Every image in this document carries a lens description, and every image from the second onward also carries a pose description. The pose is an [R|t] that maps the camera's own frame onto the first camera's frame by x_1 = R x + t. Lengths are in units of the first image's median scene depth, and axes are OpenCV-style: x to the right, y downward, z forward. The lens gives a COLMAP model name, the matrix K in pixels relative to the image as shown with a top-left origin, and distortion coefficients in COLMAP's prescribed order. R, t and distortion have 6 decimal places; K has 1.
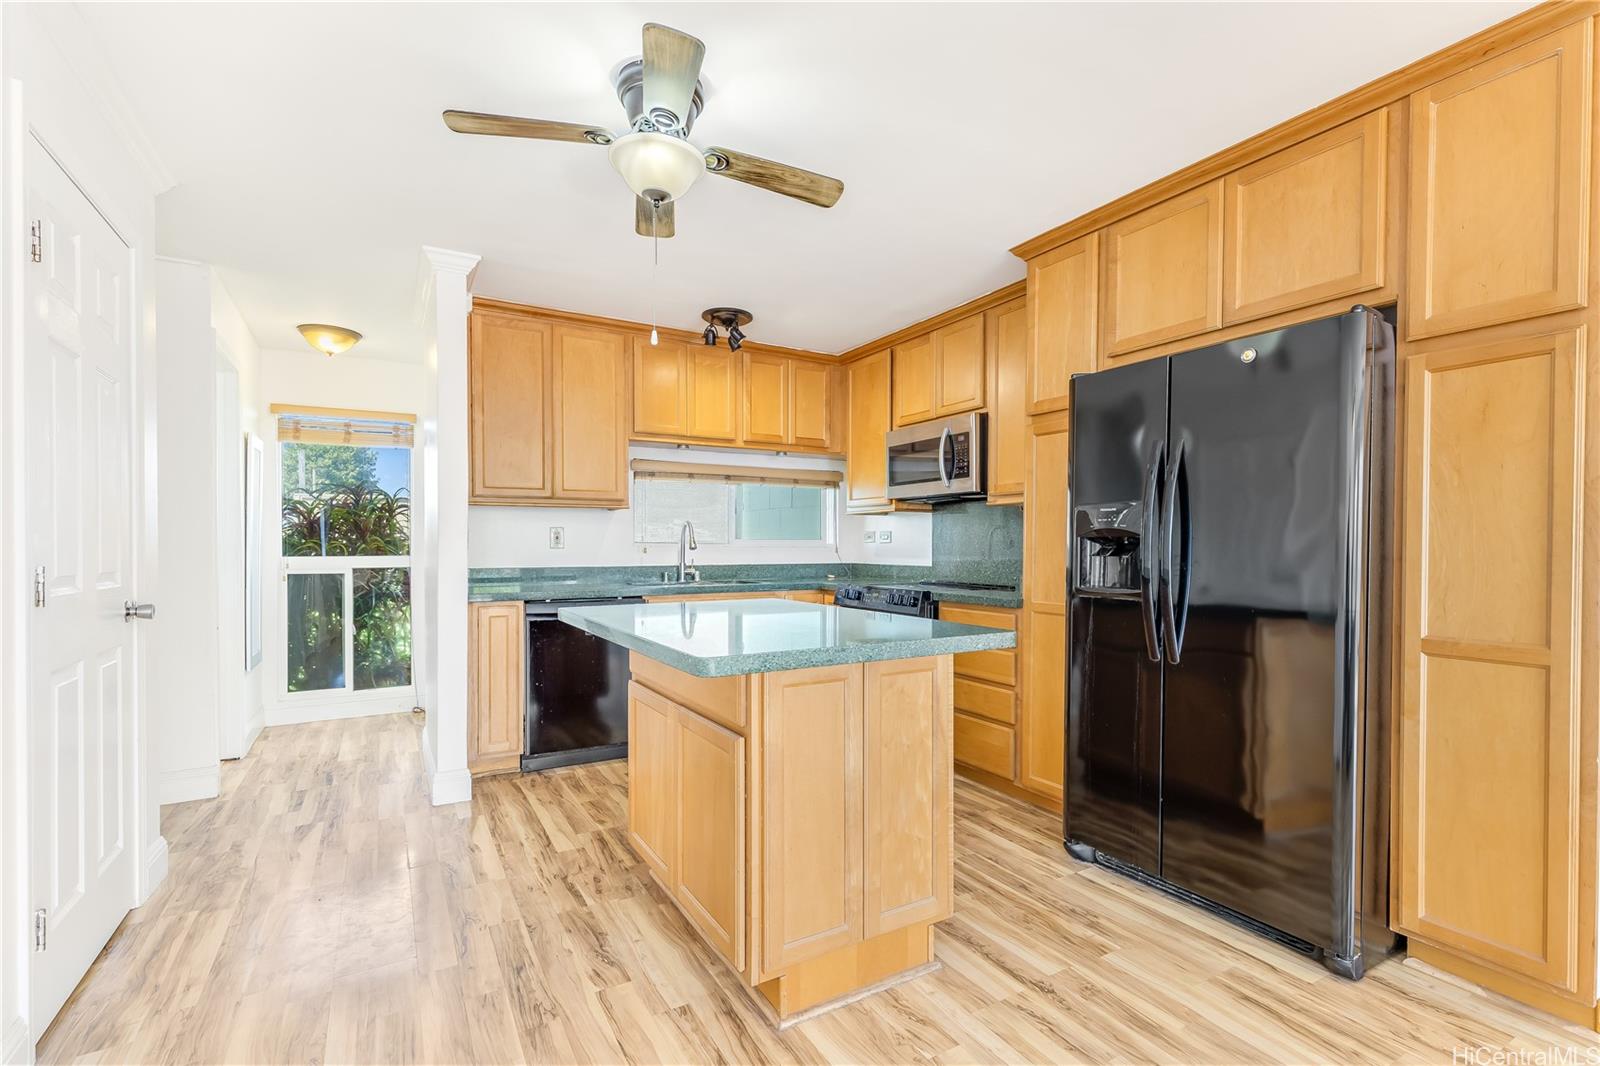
lens RADIAL K [[722.0, 0, 797.1], [0, 722.0, 554.4], [0, 0, 1]] dist [0.000219, -0.000032]
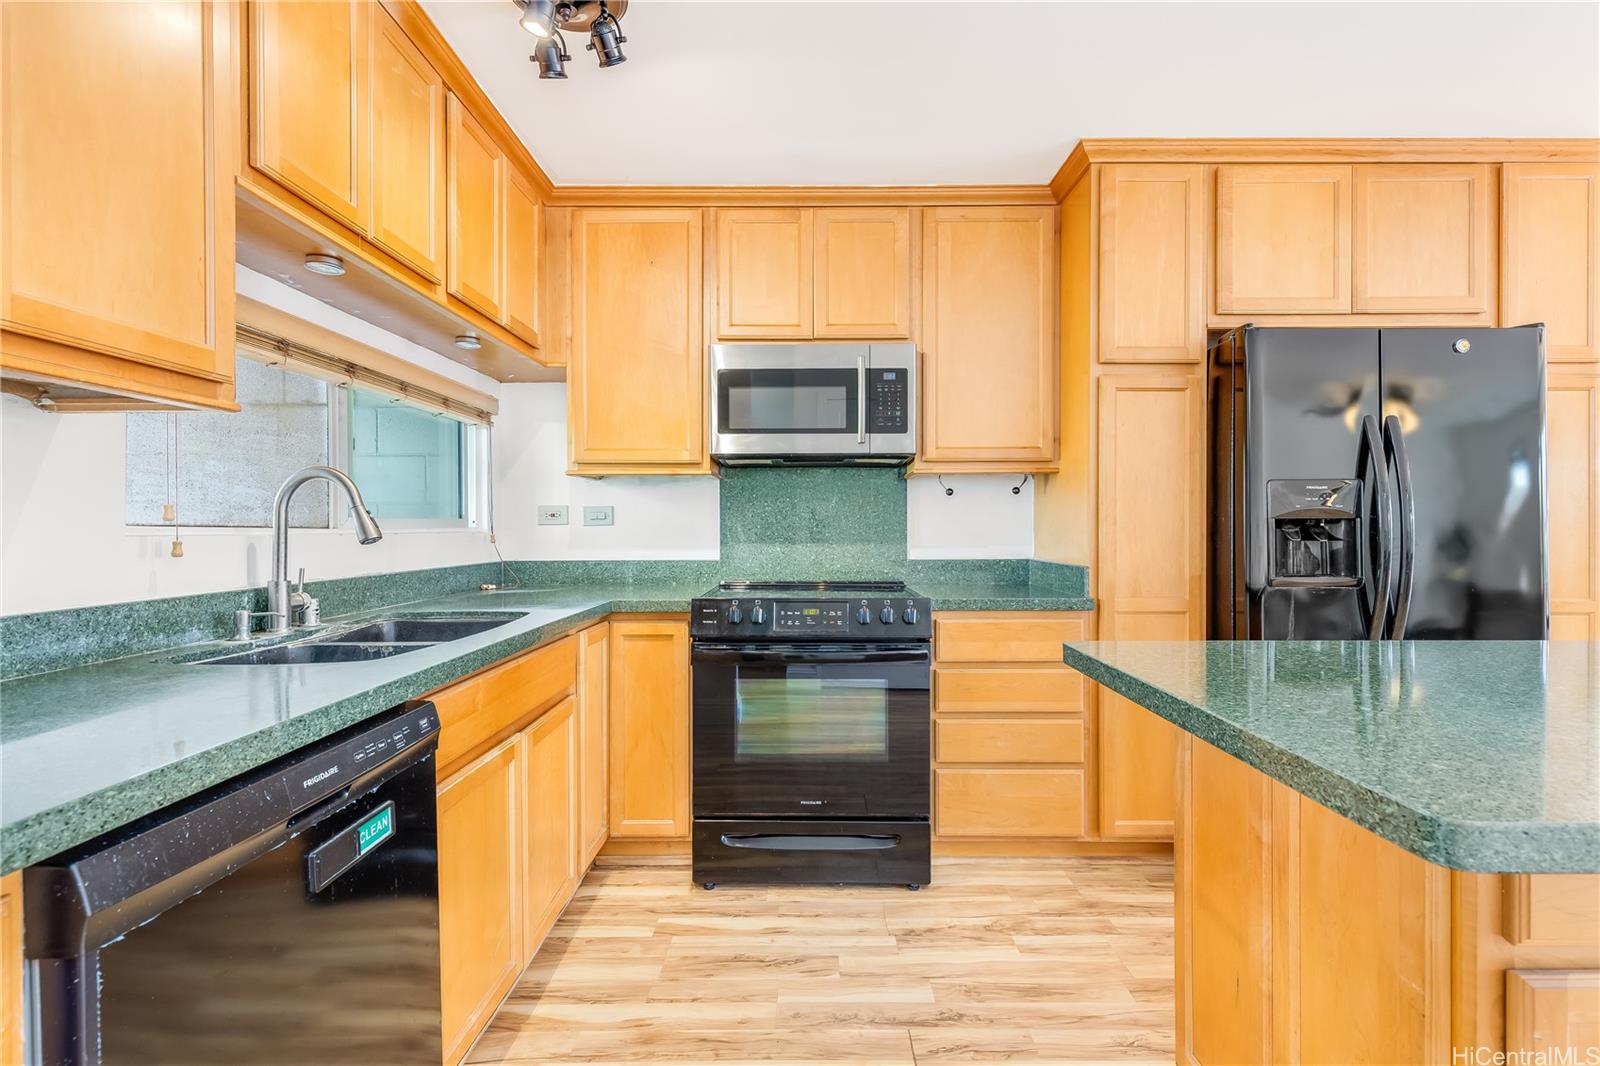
lens RADIAL K [[711.8, 0, 800.0], [0, 711.8, 533.0], [0, 0, 1]] dist [0.002739, 0.000306]
pose [[0.501895, -0.007098, 0.864899, -0.405317], [0.013581, 0.999908, 0.000326, -0.009467], [-0.864822, 0.011583, 0.501945, 0.709889]]
